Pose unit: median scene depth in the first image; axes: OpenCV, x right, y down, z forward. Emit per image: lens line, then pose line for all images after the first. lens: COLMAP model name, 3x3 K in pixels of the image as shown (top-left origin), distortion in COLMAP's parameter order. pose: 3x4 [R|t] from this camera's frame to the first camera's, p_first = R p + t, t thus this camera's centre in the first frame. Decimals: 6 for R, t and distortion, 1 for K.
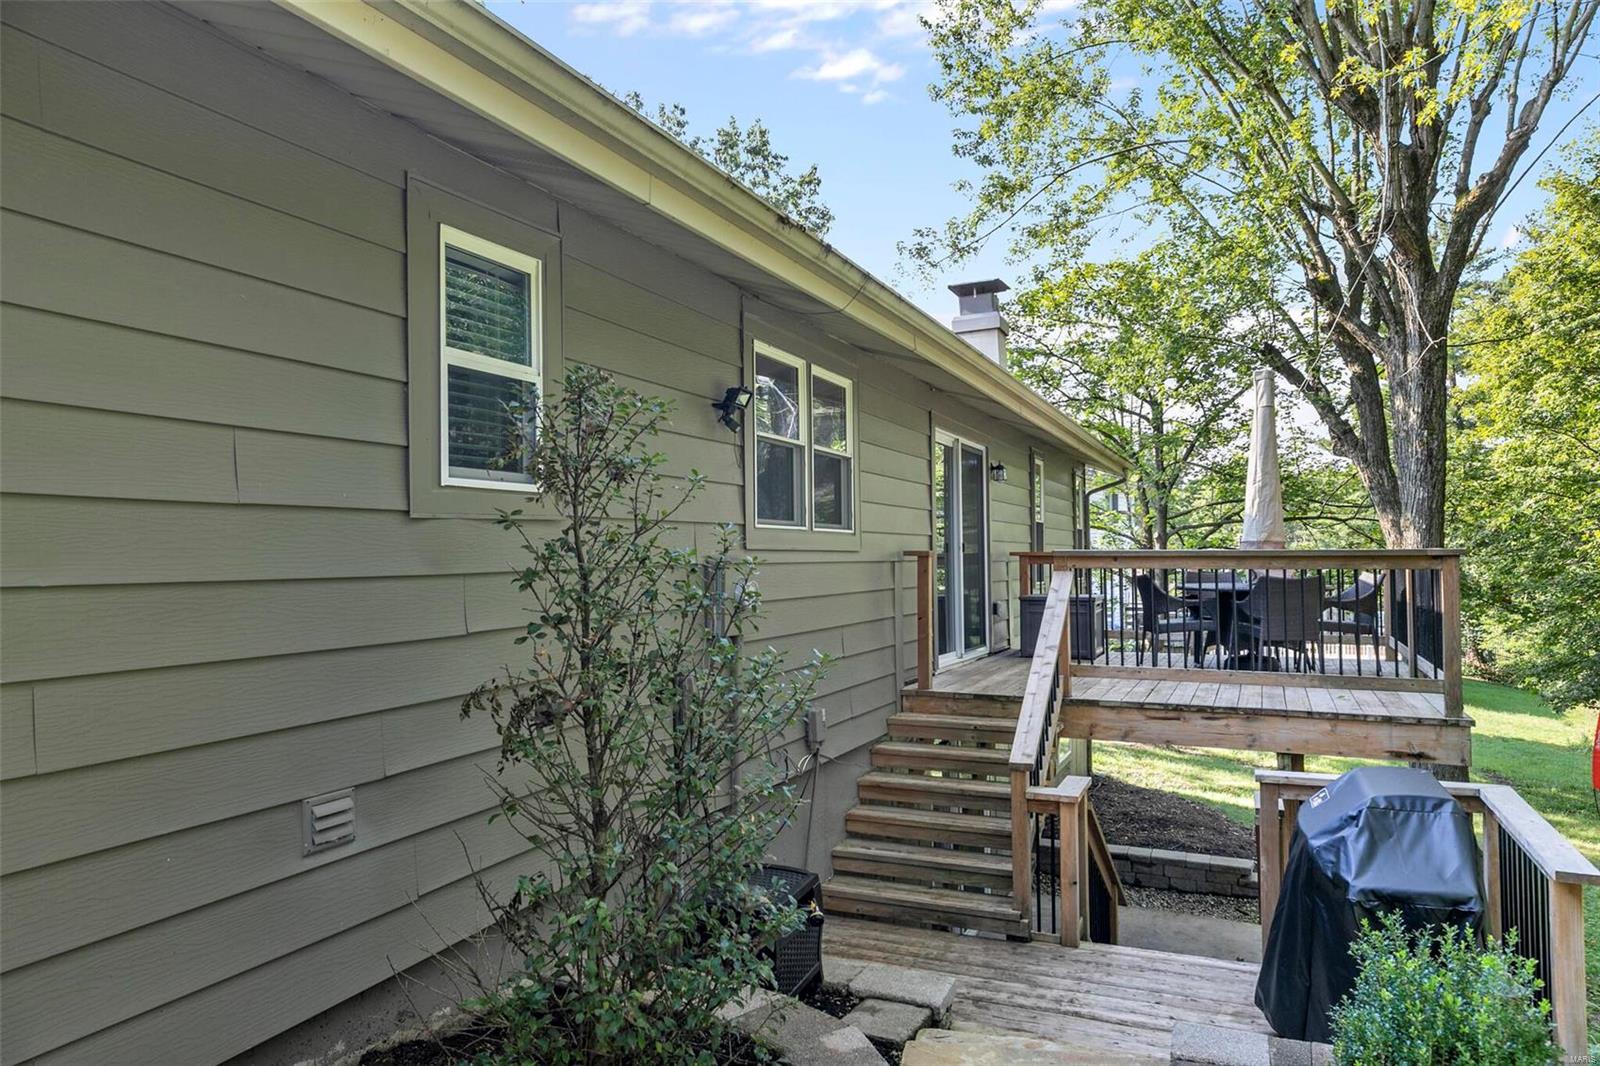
lens RADIAL K [[1051.7, 0, 798.9], [0, 1051.7, 569.7], [0, 0, 1]] dist [0.005568, 0.002031]
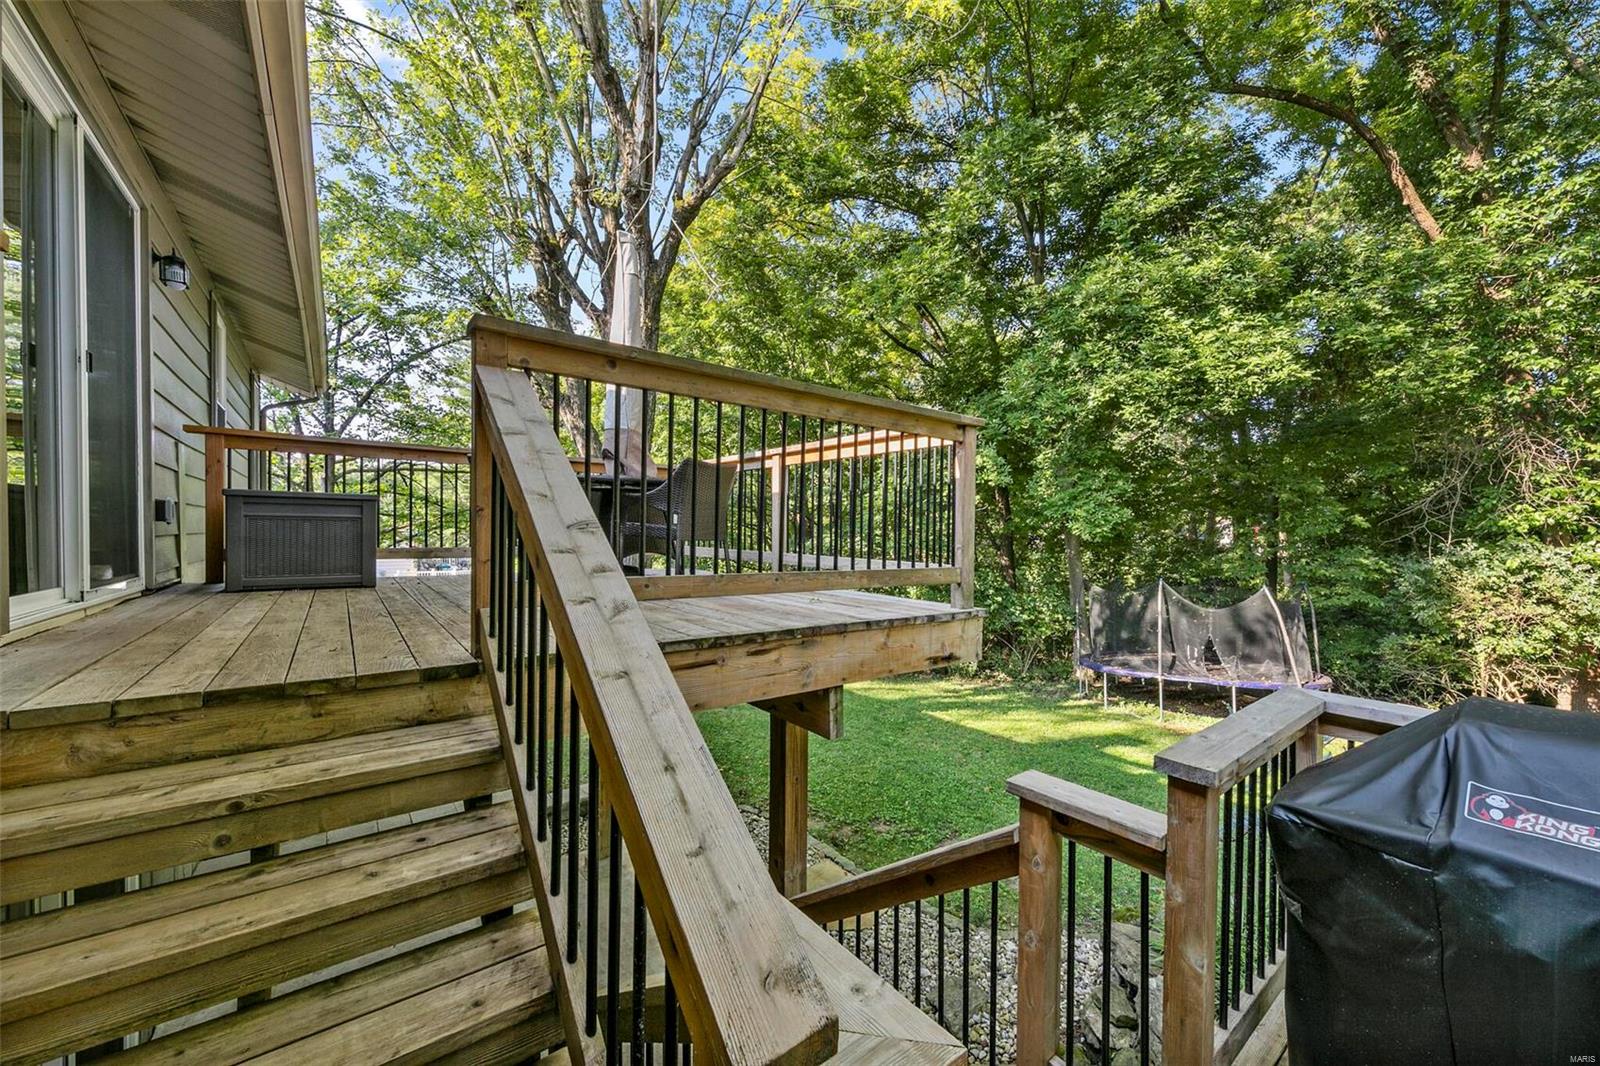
lens RADIAL K [[597.1, 0, 800.0], [0, 597.1, 533.0], [0, 0, 1]] dist [0.000329, 0.000010]
pose [[0.466597, 0.015255, 0.884338, 0.086753], [-0.004045, 0.999878, -0.015114, 0.069794], [-0.884461, 0.003475, 0.466602, 0.735198]]
